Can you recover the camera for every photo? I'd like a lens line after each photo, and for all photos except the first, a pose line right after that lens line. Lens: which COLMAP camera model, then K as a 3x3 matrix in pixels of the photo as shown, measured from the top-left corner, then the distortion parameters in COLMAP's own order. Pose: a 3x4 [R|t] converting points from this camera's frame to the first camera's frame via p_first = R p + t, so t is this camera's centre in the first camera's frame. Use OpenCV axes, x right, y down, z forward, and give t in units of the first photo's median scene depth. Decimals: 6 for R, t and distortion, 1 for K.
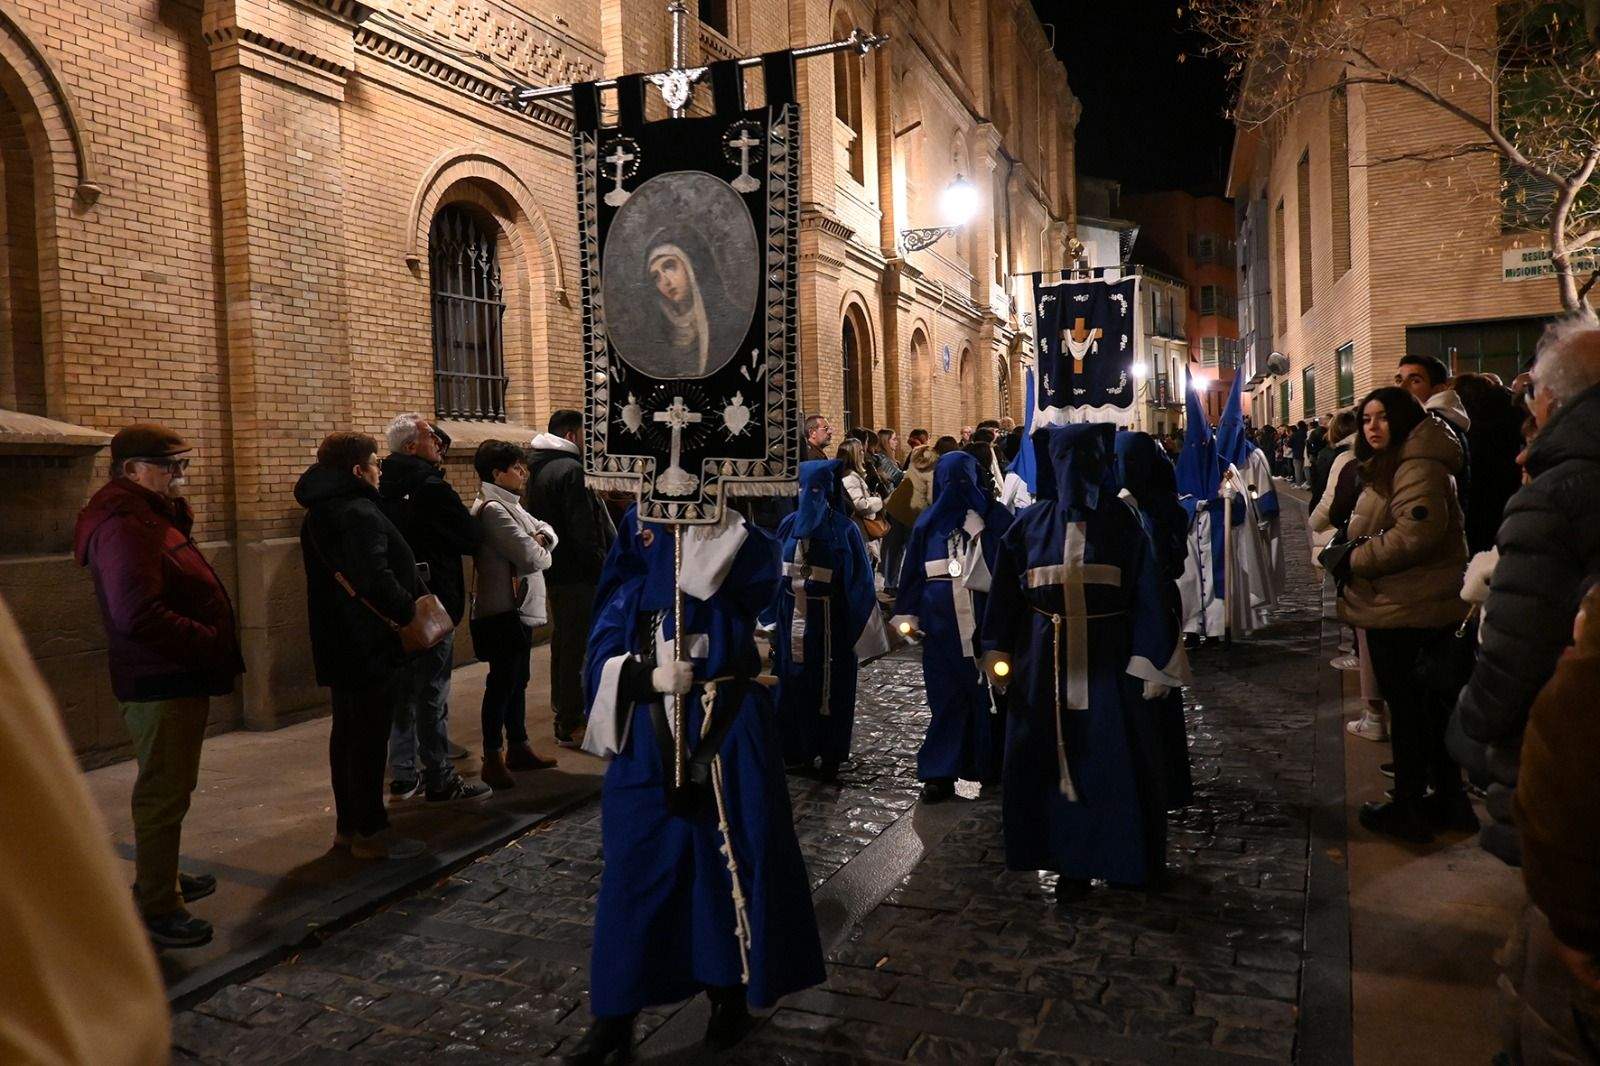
lens RADIAL K [[1166.9, 0, 733.0], [0, 1166.9, 517.5], [0, 0, 1]] dist [-0.002201, -0.000948]
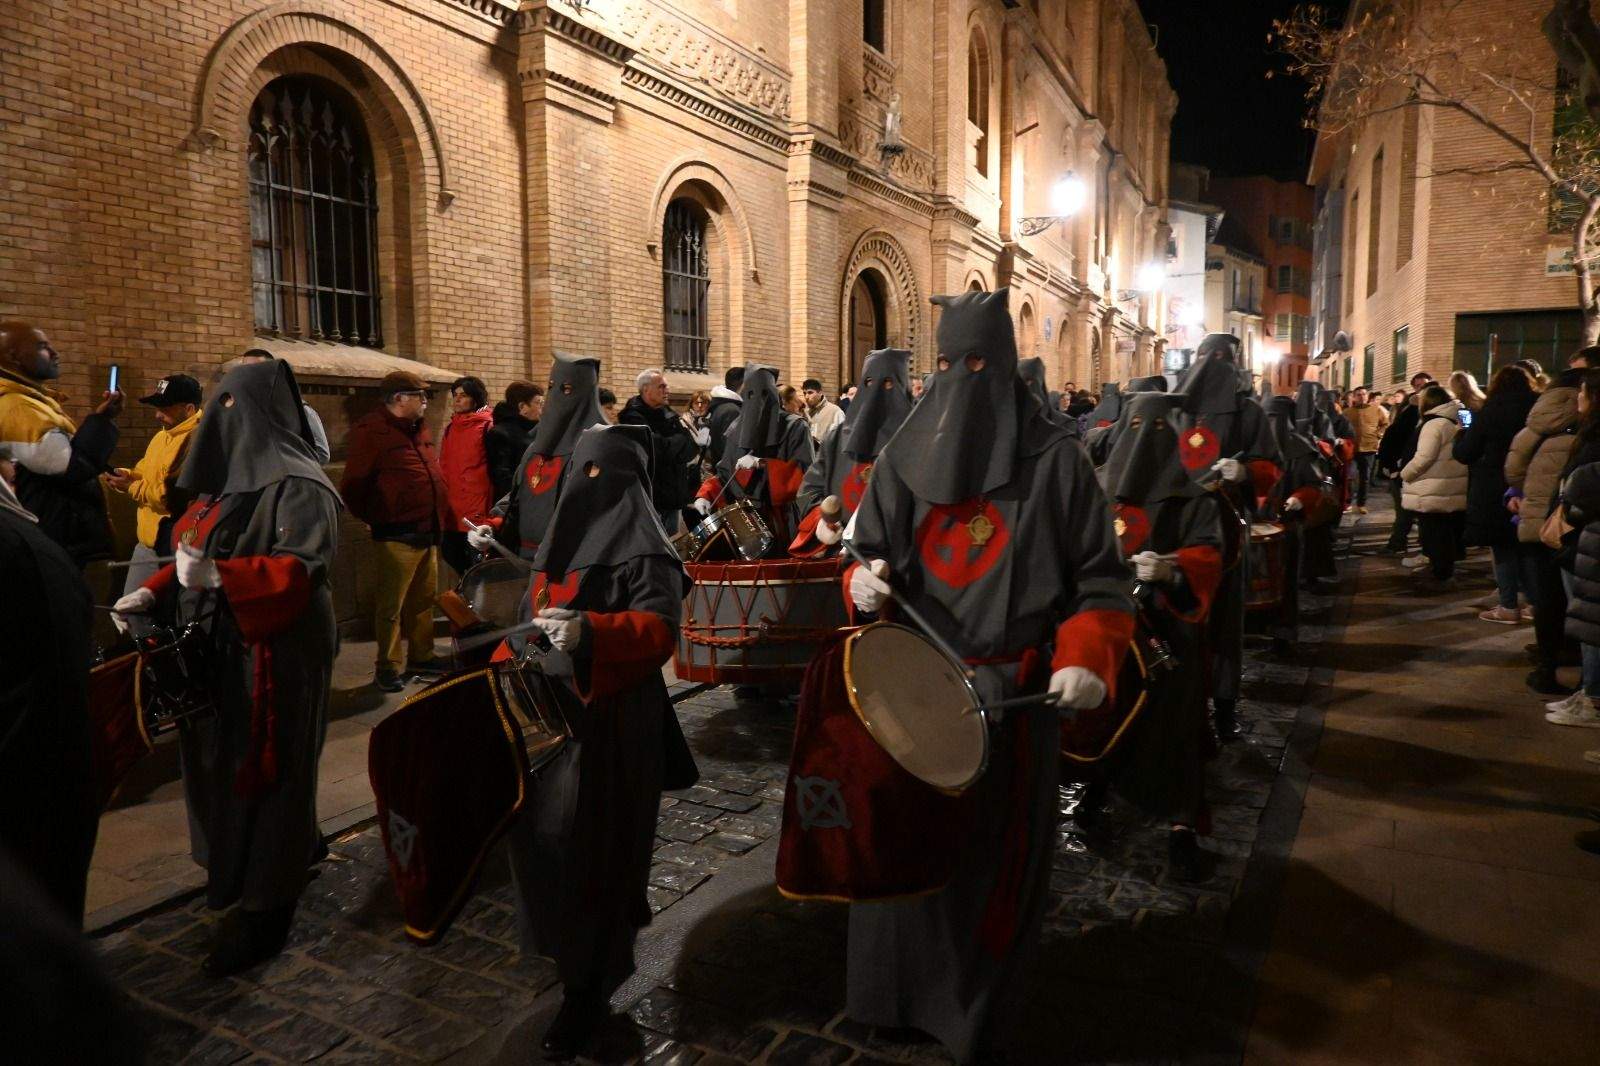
lens RADIAL K [[1080.6, 0, 801.0], [0, 1080.6, 536.3], [0, 0, 1]] dist [-0.002915, 0.000280]
pose [[0.999058, 0.036335, -0.023731, -0.068906], [-0.034713, 0.997247, 0.065524, 0.015245], [0.026047, -0.064639, 0.997569, -0.203238]]
